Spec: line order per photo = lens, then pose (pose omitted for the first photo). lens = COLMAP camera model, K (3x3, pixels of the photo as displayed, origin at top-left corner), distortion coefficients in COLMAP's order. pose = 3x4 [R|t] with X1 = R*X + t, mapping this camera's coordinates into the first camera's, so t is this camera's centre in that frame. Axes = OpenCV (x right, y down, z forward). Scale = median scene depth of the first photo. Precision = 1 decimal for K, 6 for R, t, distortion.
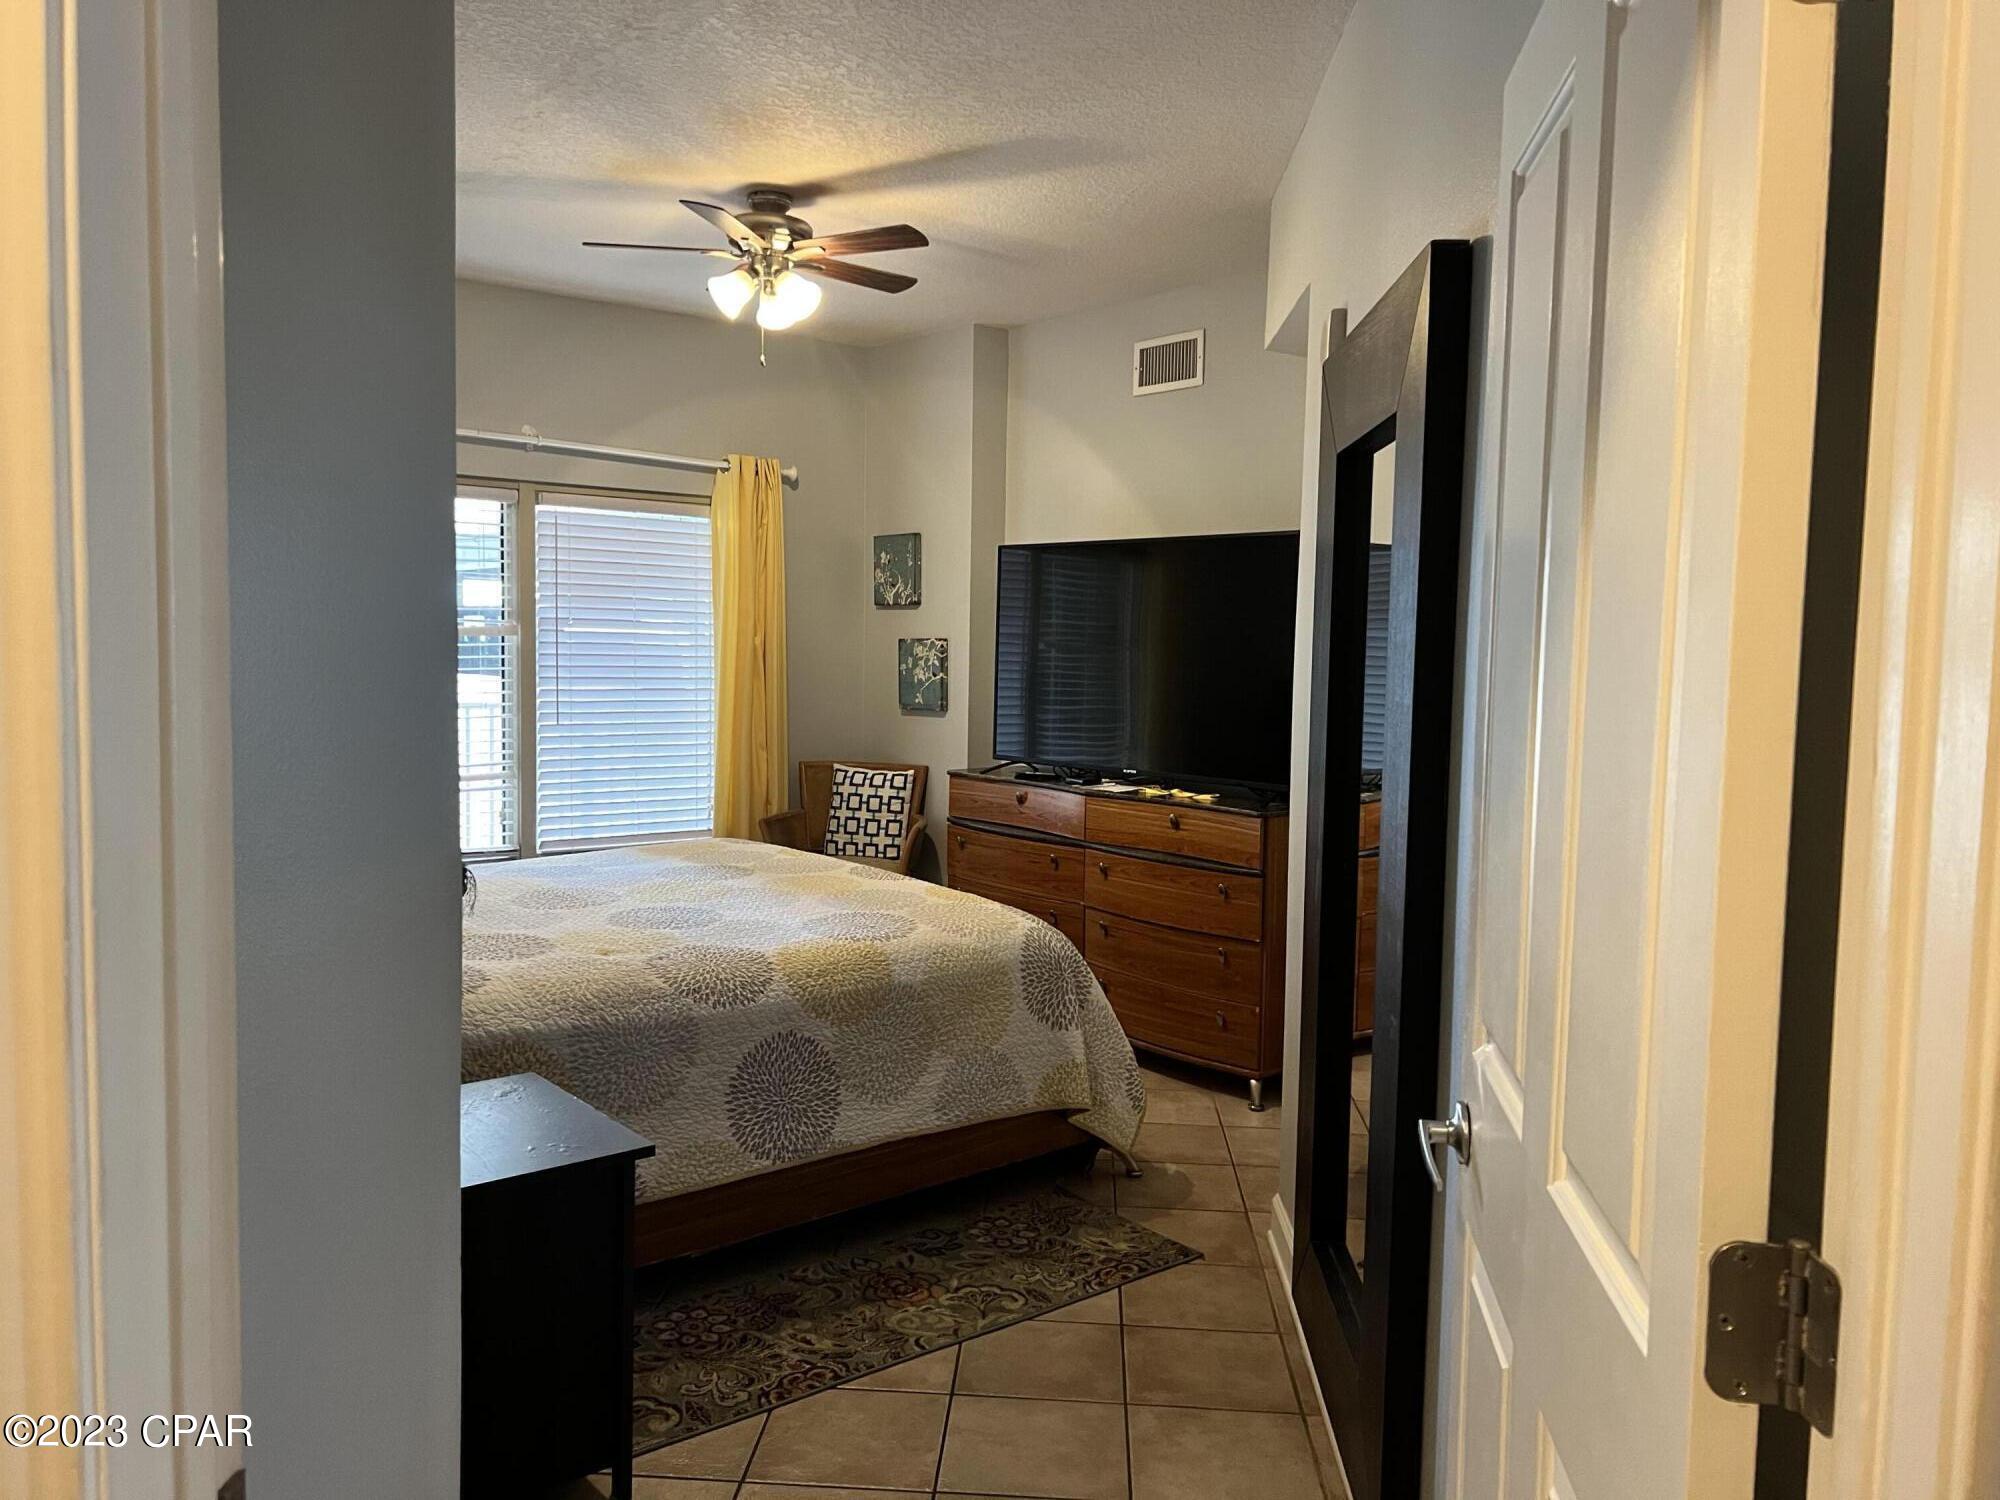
lens RADIAL K [[1500.6, 0, 978.9], [0, 1500.6, 744.0], [0, 0, 1]] dist [0.063206, -0.071382]
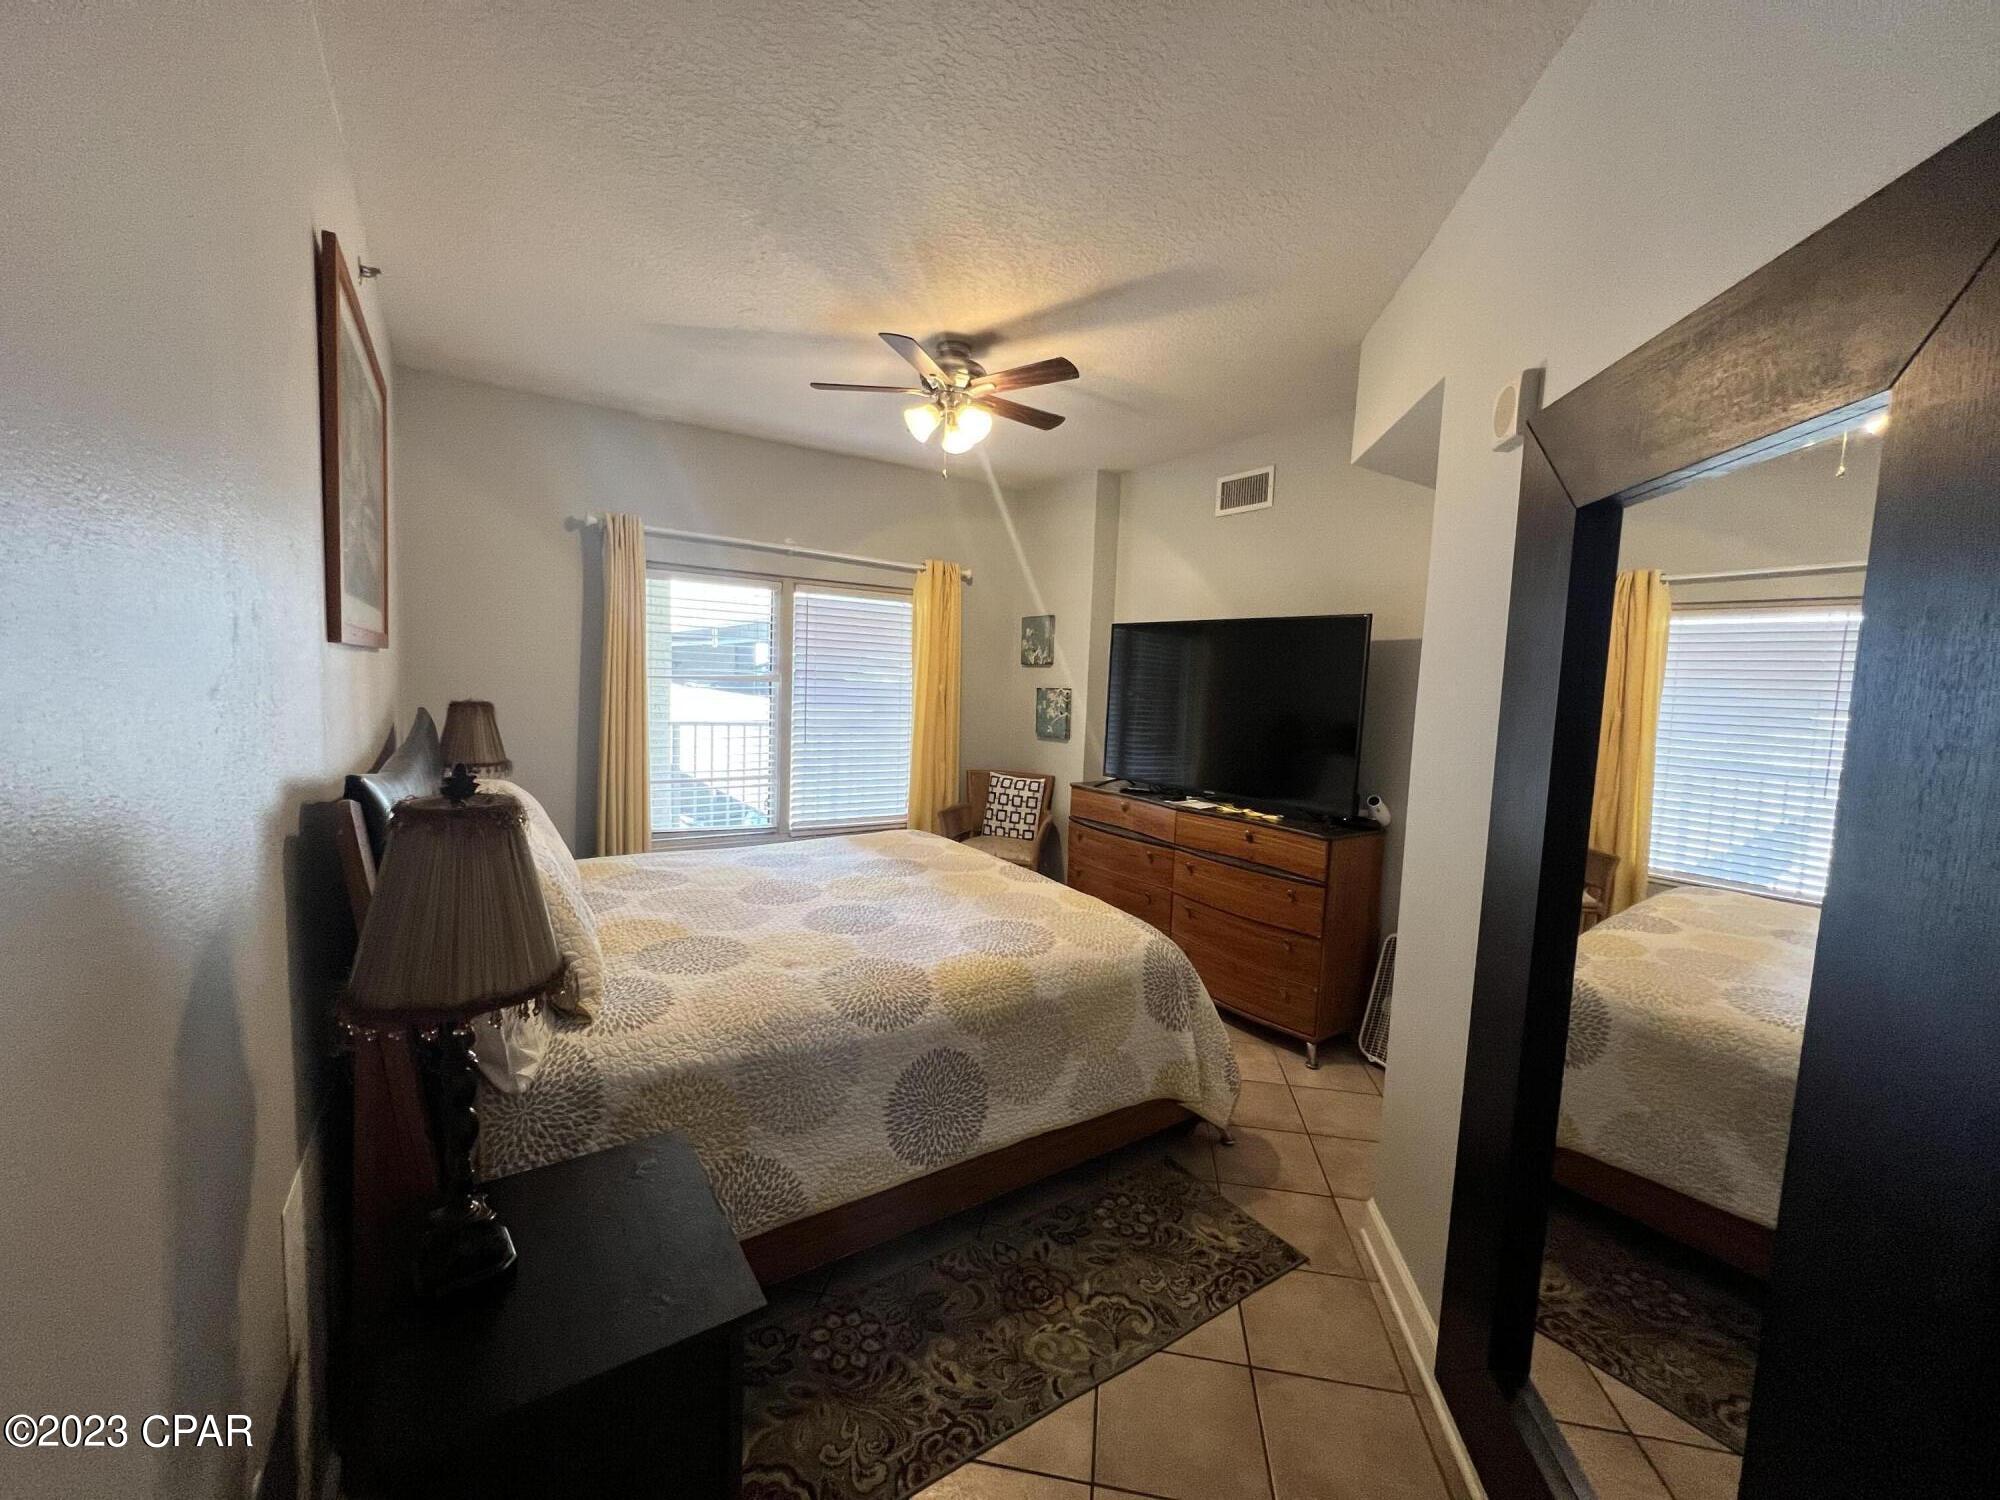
lens RADIAL K [[799.7, 0, 988.8], [0, 799.7, 743.9], [0, 0, 1]] dist [0.000869, 0.000263]
pose [[0.994617, 0.029174, -0.099429, -0.036548], [-0.028171, 0.999537, 0.011480, -0.039610], [0.099718, -0.008618, 0.994978, 0.376916]]
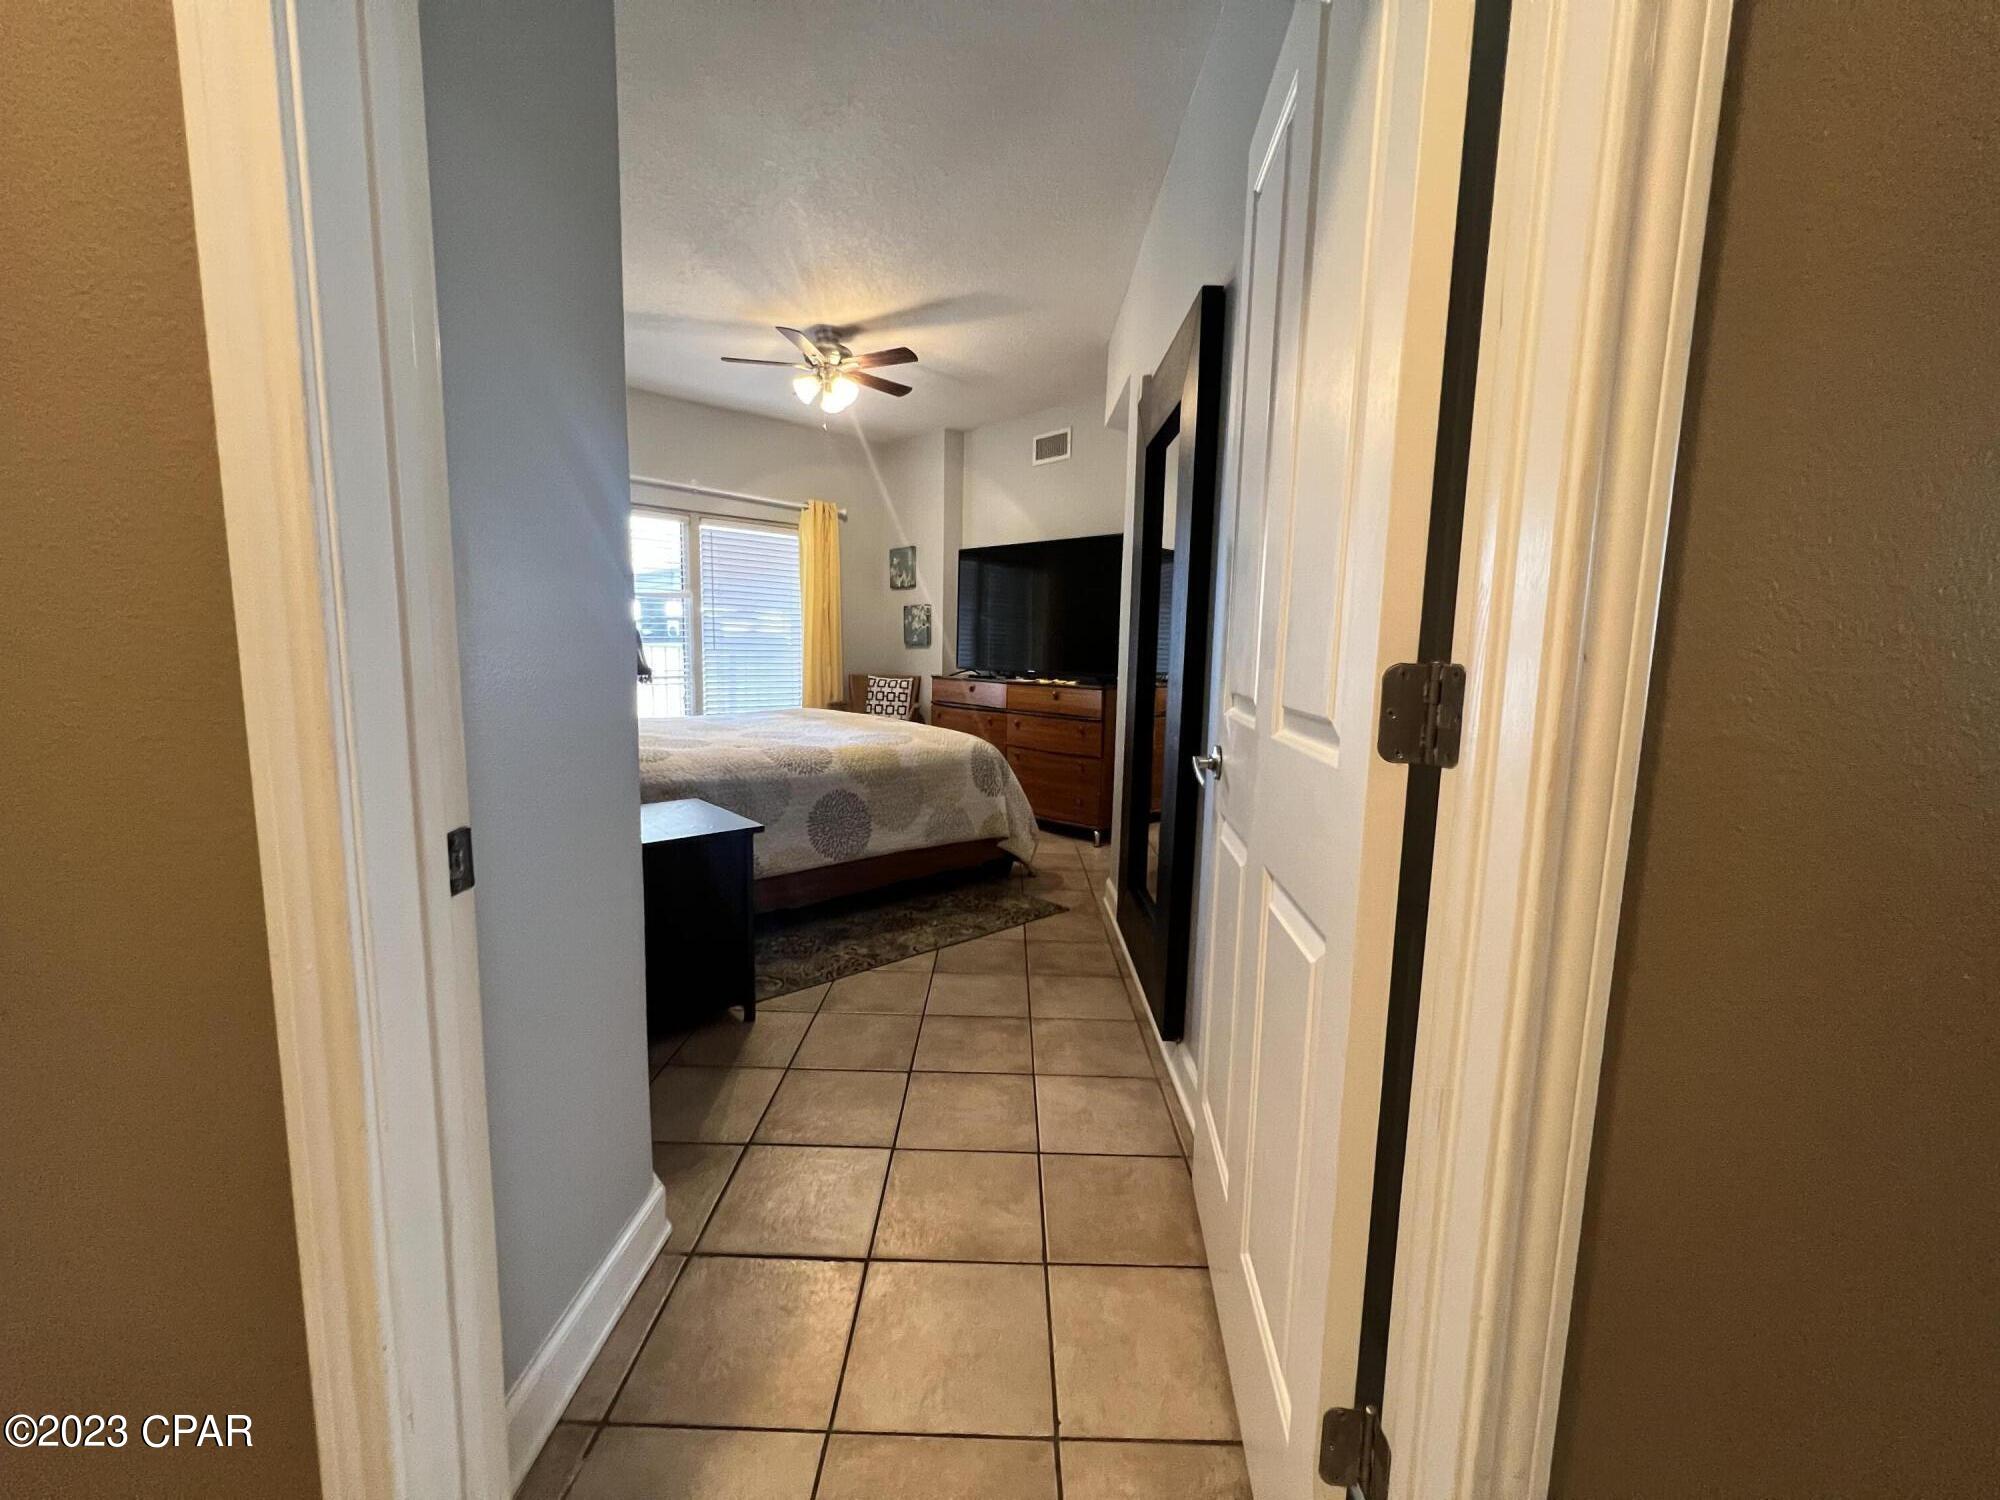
lens RADIAL K [[799.7, 0, 992.9], [0, 799.7, 746.7], [0, 0, 1]] dist [0.000869, 0.000263]
pose [[0.998586, -0.004540, 0.052969, 0.003273], [0.001680, 0.998544, 0.053912, 0.081507], [-0.053137, -0.053747, 0.997140, 0.035045]]
